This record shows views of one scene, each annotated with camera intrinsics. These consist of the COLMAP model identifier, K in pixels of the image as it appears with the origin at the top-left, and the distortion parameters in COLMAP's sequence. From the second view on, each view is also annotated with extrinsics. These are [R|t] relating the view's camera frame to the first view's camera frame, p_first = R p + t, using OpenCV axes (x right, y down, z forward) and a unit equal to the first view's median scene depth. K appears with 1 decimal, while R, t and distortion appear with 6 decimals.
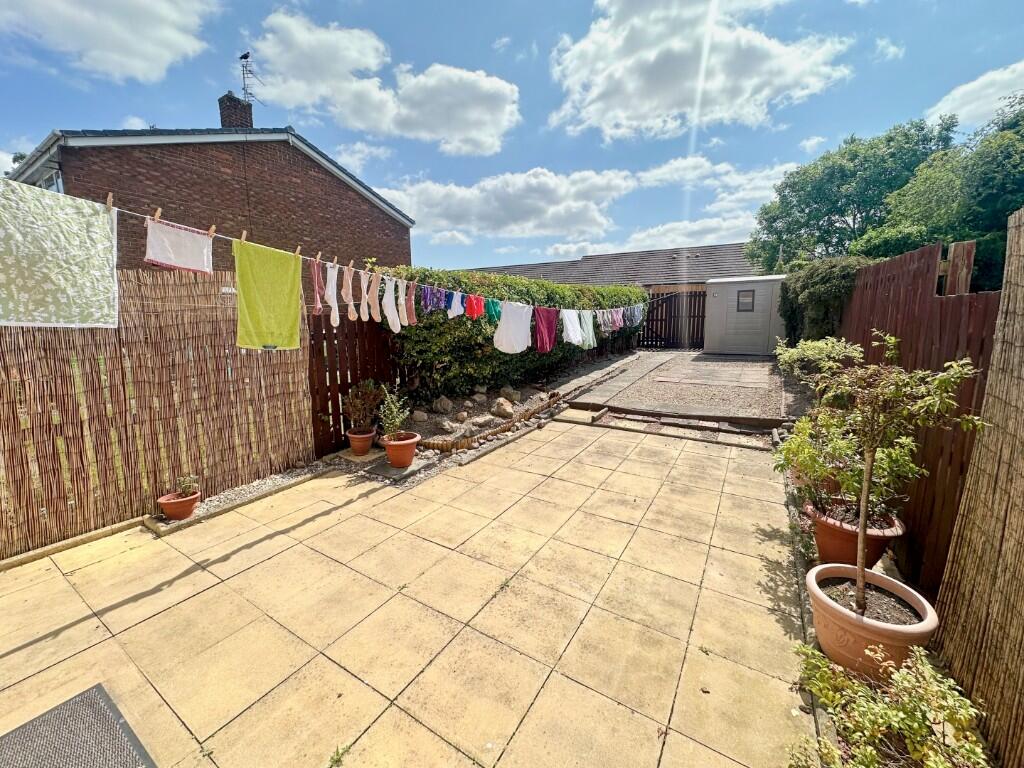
lens RADIAL K [[407.4, 0, 512.0], [0, 407.4, 384.0], [0, 0, 1]] dist [0.000798, -0.000083]
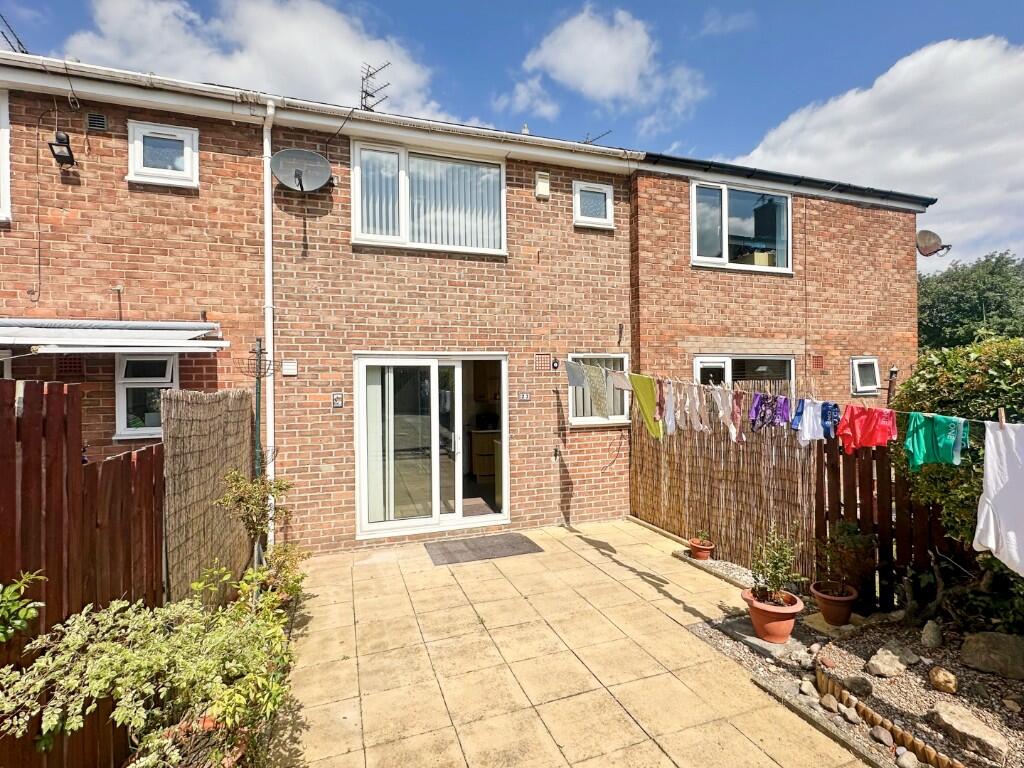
lens RADIAL K [[407.4, 0, 512.0], [0, 407.4, 384.0], [0, 0, 1]] dist [0.000798, -0.000083]
pose [[-0.581226, -0.003310, -0.813735, 0.977932], [-0.116019, 0.990113, 0.078841, -0.415809], [0.805429, 0.140233, -0.575864, 1.605087]]
